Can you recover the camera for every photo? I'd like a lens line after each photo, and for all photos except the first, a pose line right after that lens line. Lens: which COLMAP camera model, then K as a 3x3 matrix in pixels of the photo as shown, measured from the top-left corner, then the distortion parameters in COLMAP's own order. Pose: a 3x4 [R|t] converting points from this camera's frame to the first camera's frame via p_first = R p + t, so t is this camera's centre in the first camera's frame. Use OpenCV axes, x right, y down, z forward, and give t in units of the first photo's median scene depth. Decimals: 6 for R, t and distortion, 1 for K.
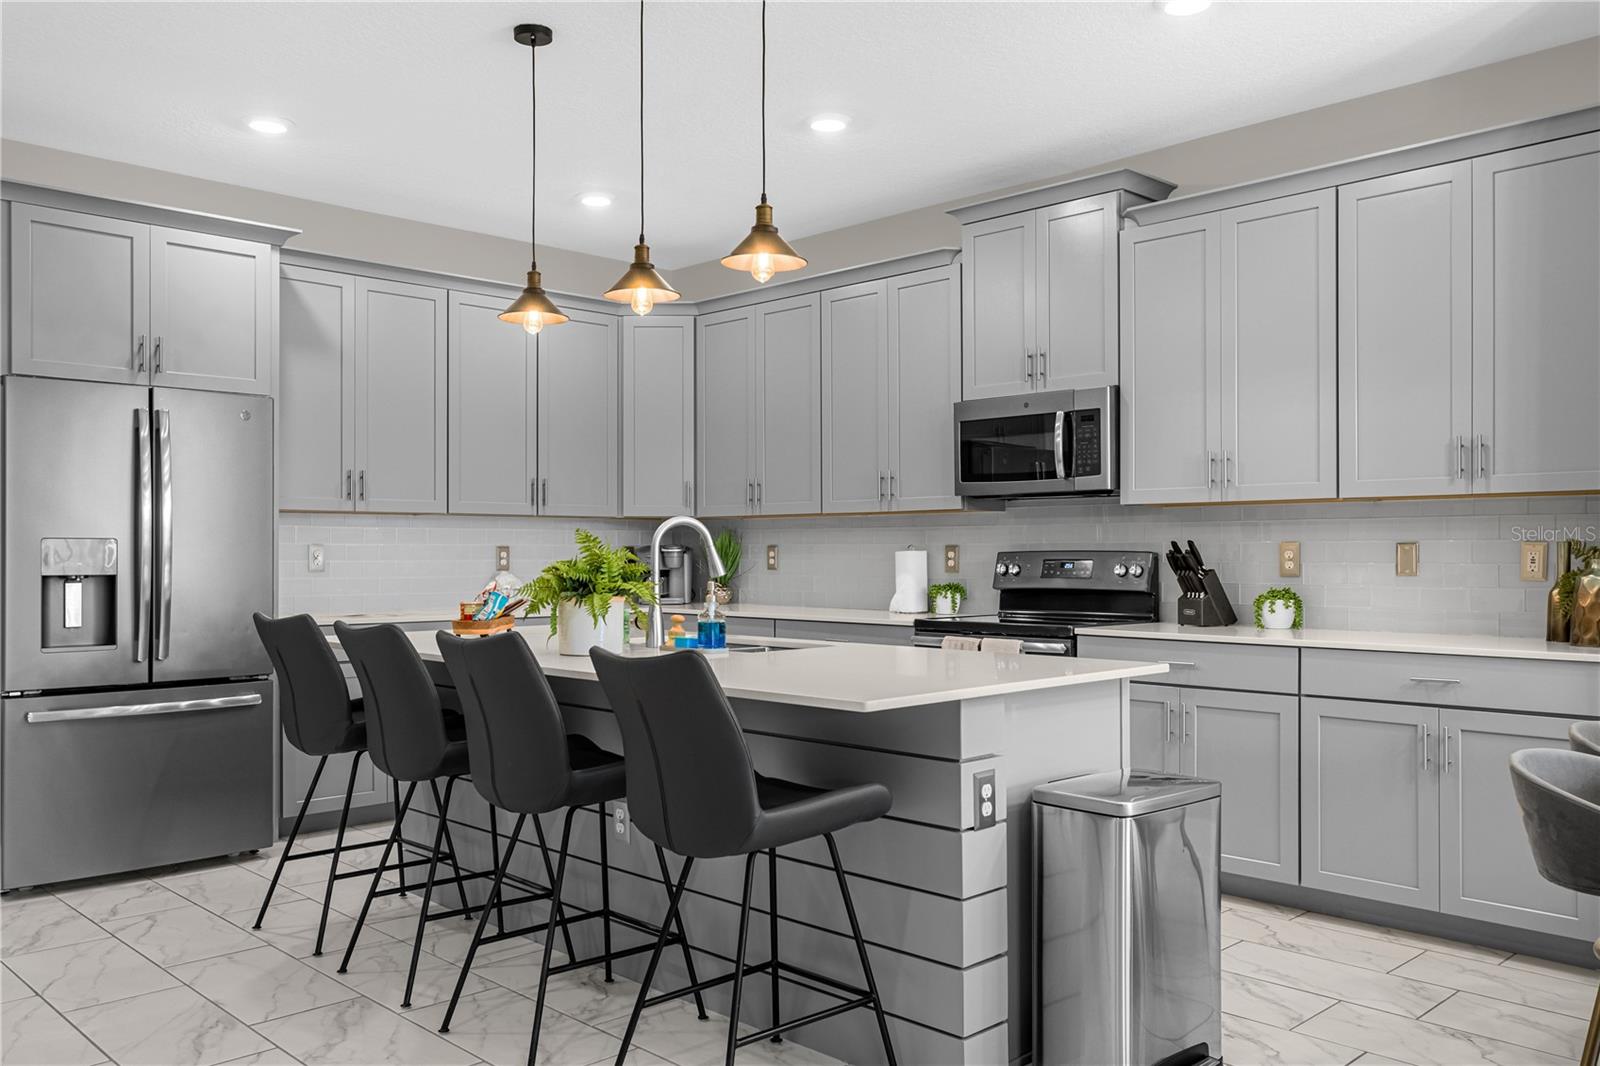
lens RADIAL K [[1281.3, 0, 800.5], [0, 1281.3, 560.9], [0, 0, 1]] dist [-0.003879, -0.002797]
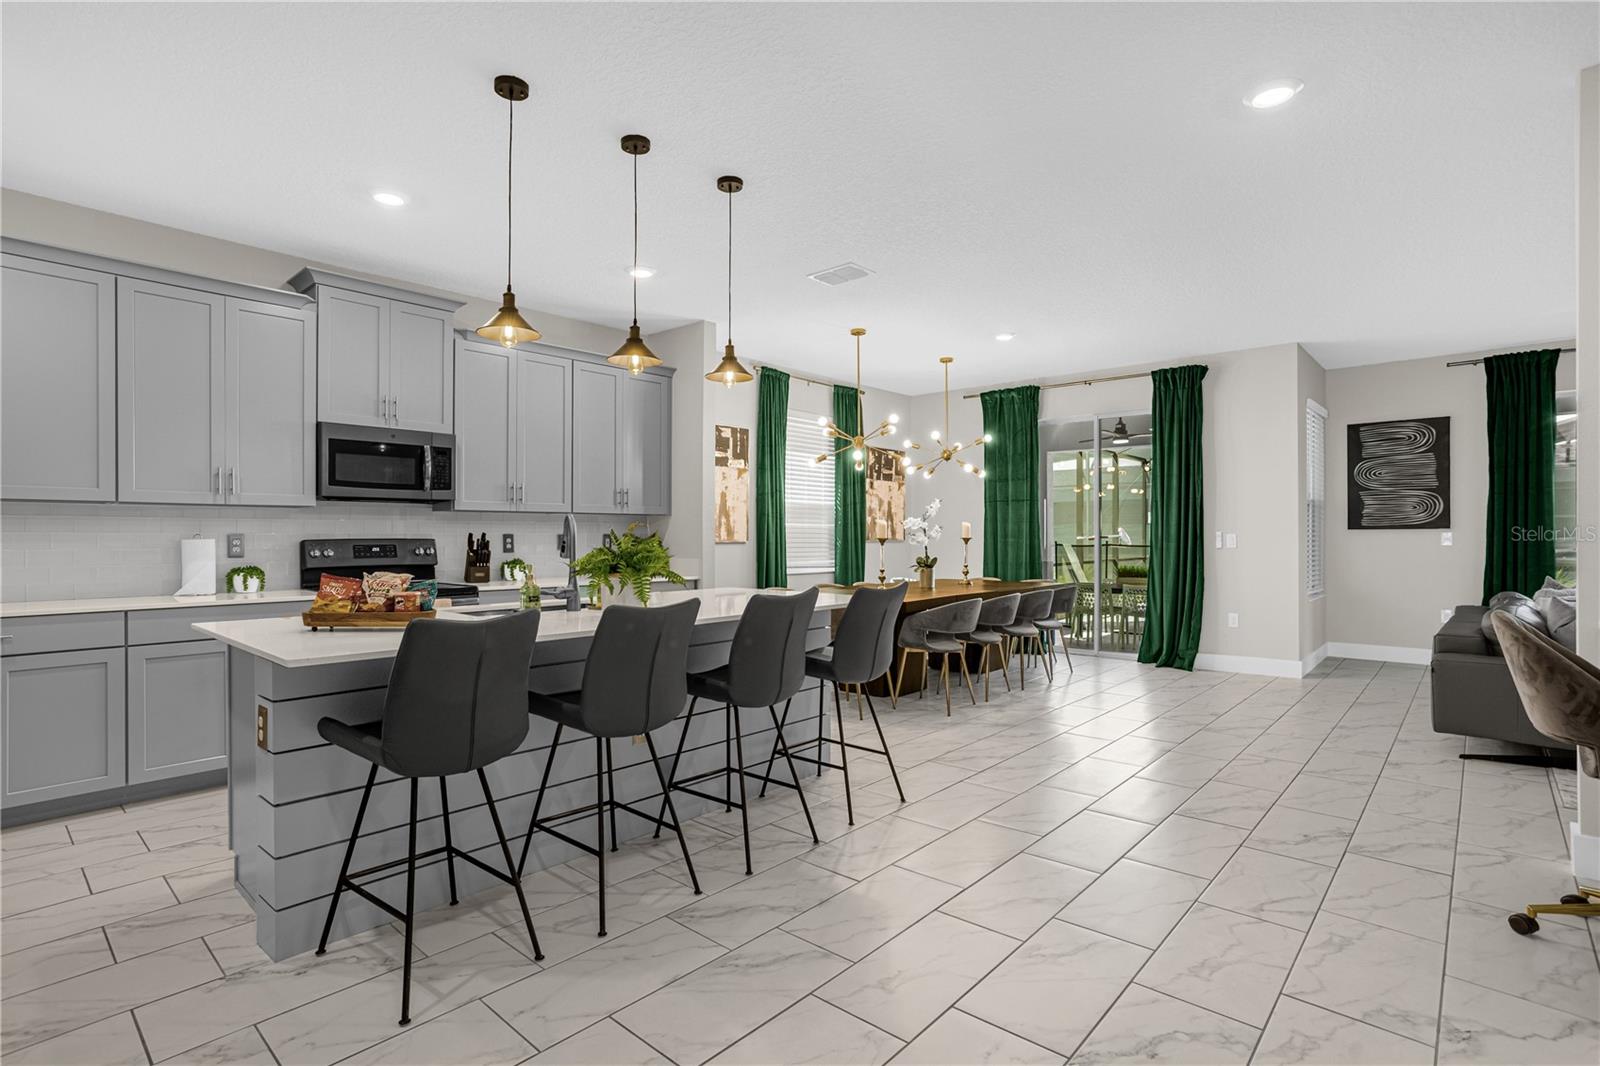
lens RADIAL K [[768.7, 0, 800.0], [0, 768.7, 533.0], [0, 0, 1]] dist [-0.090481, -0.000415]
pose [[-0.068072, 0.006189, 0.997661, -0.760020], [0.010460, 0.999930, -0.005490, -0.005383], [-0.997626, 0.010062, -0.068132, 0.672495]]
